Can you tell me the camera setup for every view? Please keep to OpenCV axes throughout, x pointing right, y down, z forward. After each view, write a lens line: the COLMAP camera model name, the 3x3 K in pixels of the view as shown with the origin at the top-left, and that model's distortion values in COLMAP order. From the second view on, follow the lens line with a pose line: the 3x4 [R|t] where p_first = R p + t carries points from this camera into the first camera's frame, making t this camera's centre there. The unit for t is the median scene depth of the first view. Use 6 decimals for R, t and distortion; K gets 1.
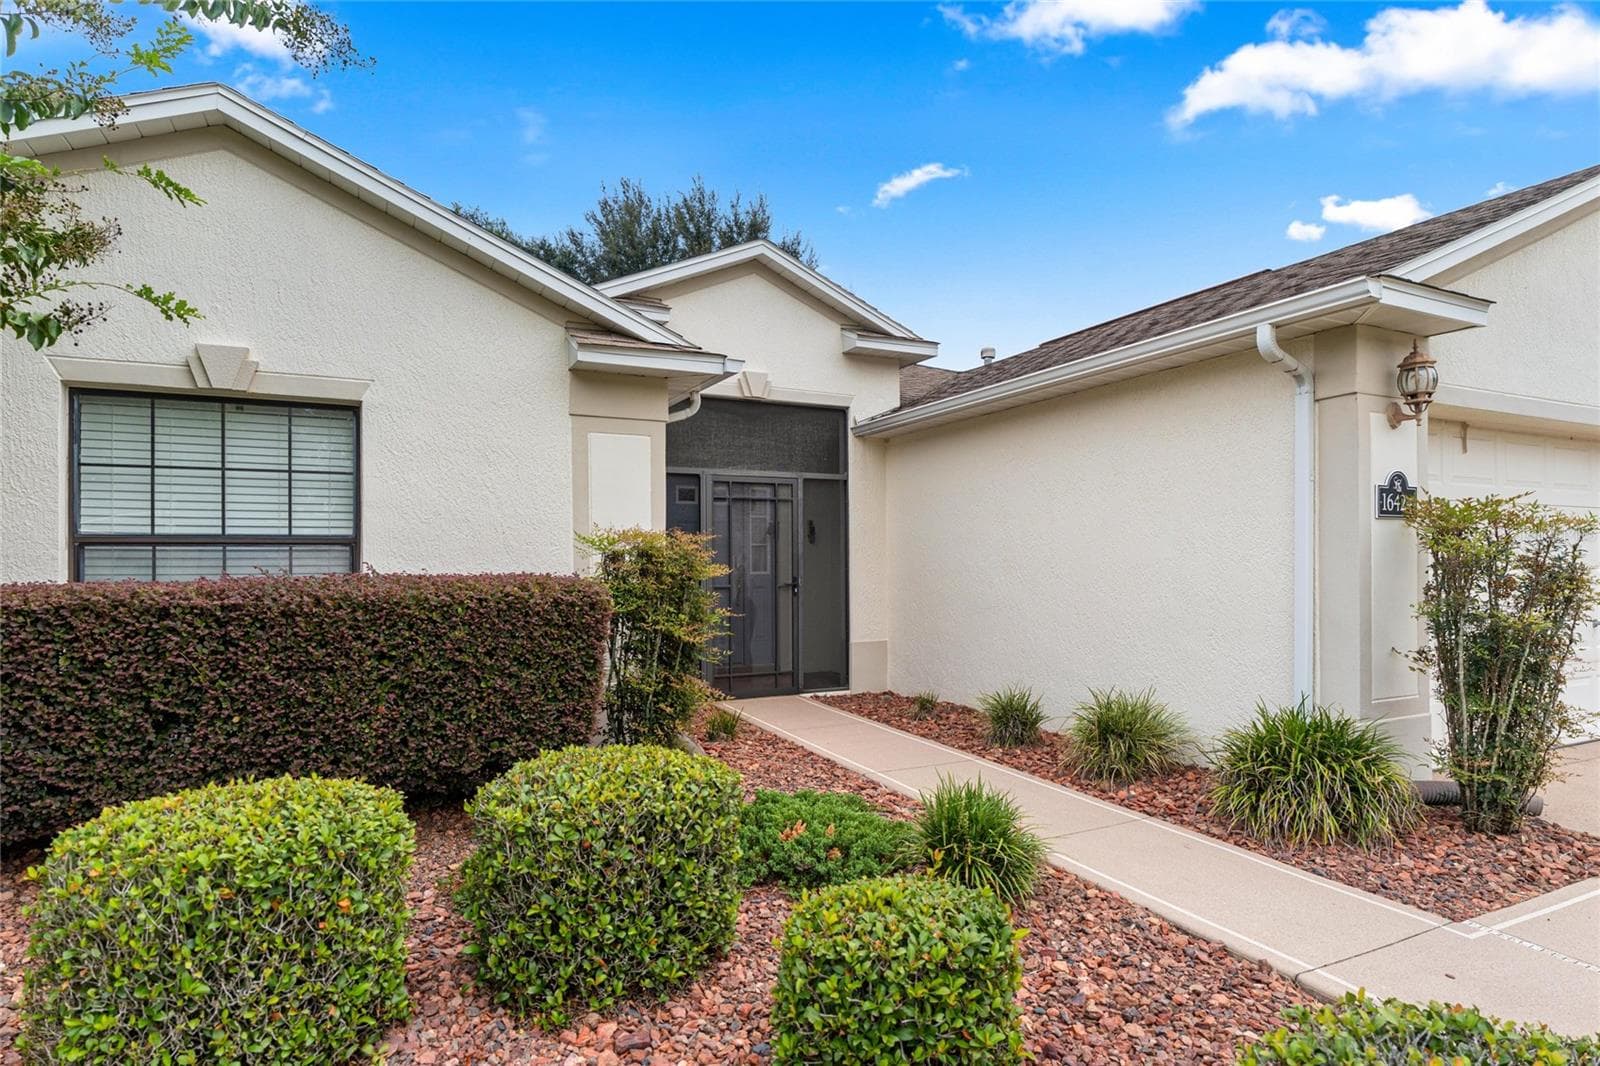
lens RADIAL K [[875.2, 0, 805.1], [0, 875.2, 546.1], [0, 0, 1]] dist [0.003463, -0.001186]
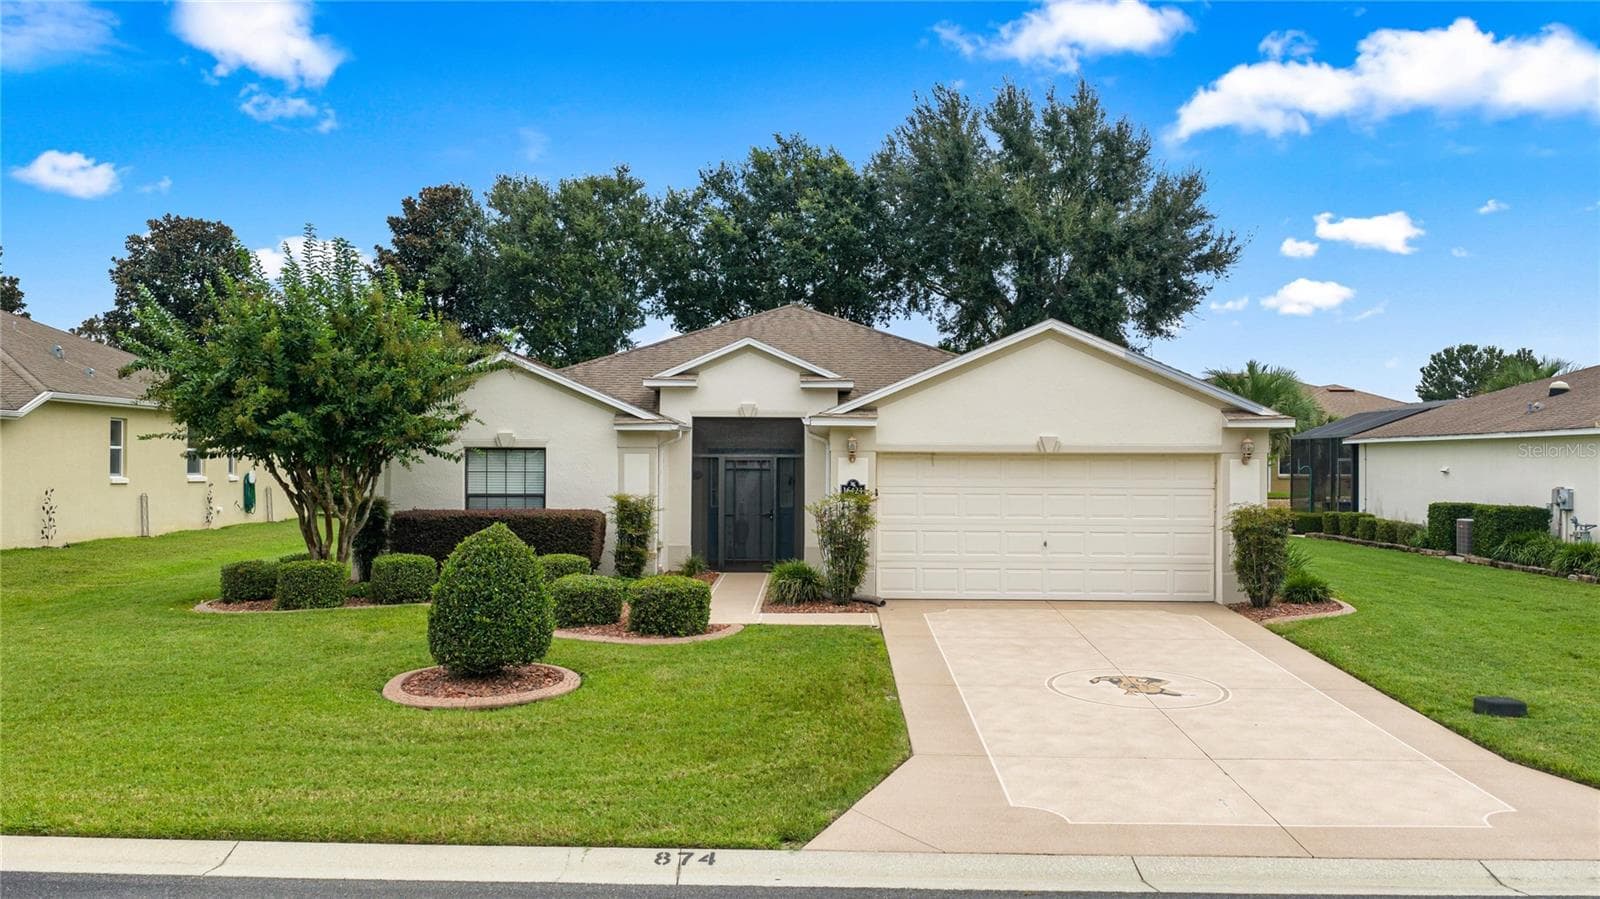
lens RADIAL K [[1326.2, 0, 818.0], [0, 1326.2, 445.1], [0, 0, 1]] dist [0.016327, -0.030430]
pose [[0.896408, 0.004008, -0.443212, 2.047095], [-0.003195, 0.999992, 0.002580, -0.171800], [0.443219, -0.000896, 0.896413, -2.307489]]
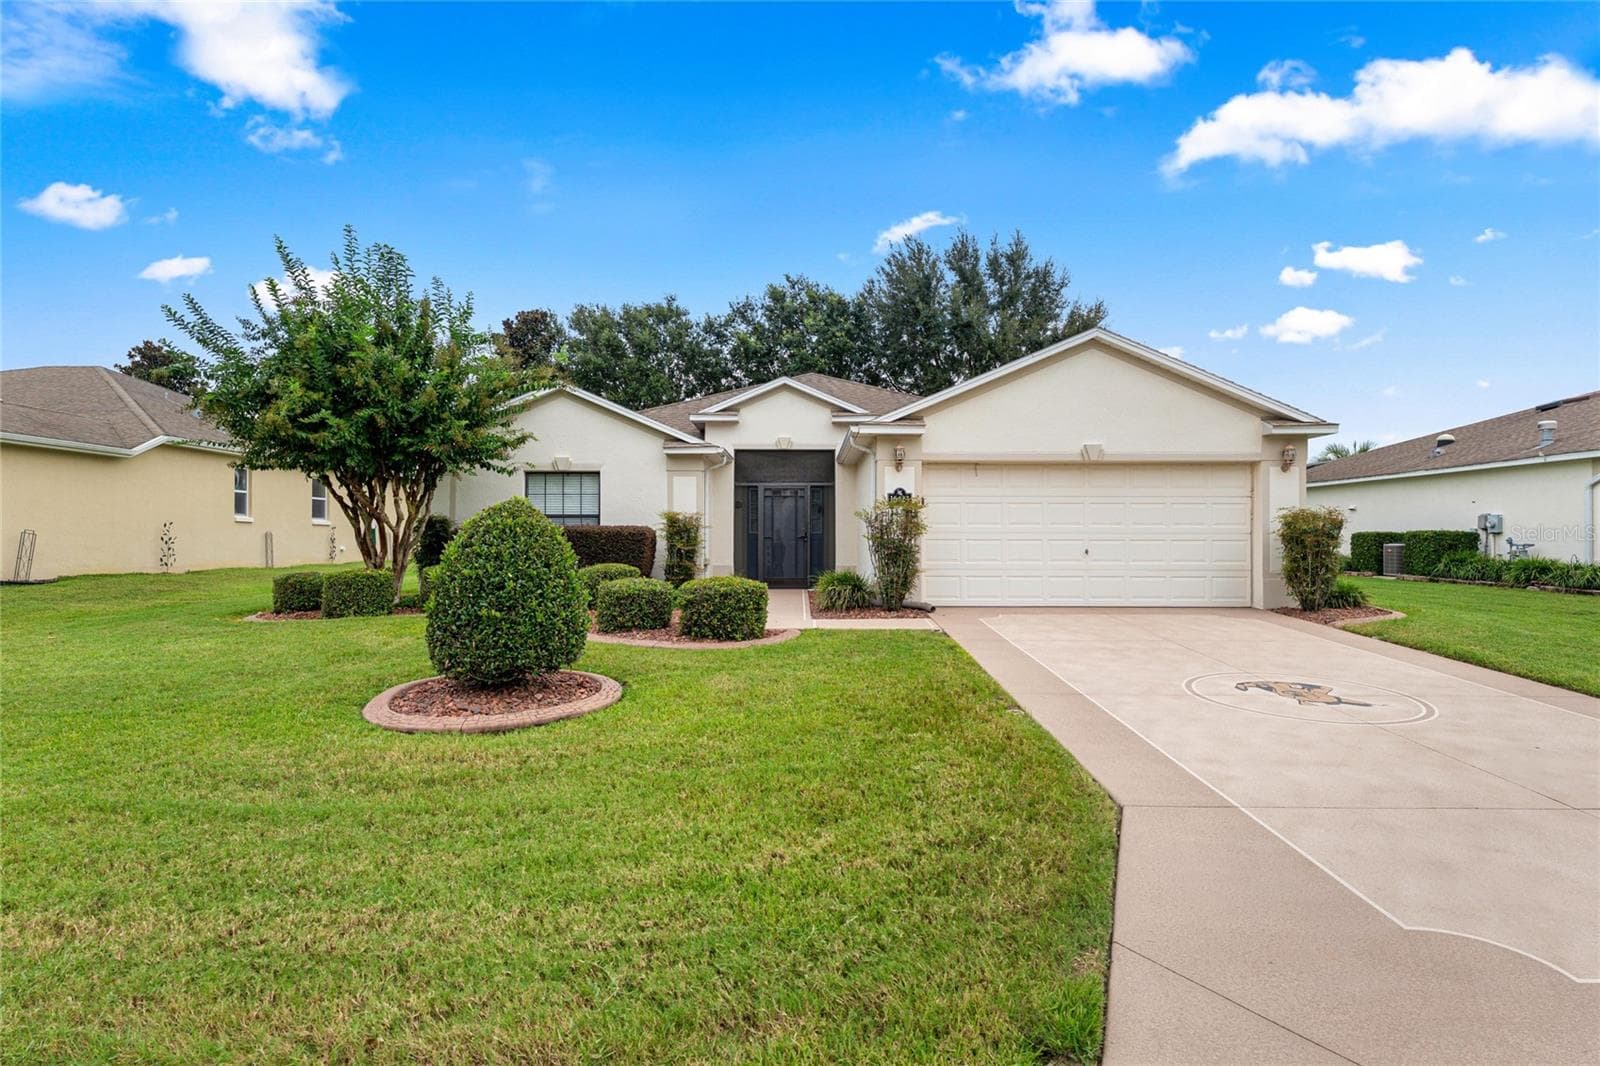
lens RADIAL K [[875.2, 0, 806.6], [0, 875.2, 522.4], [0, 0, 1]] dist [0.003463, -0.001186]
pose [[0.899646, -0.003838, -0.436604, 1.376827], [0.002192, 0.999988, -0.004273, 0.028240], [0.436615, 0.002888, 0.899644, -1.342795]]
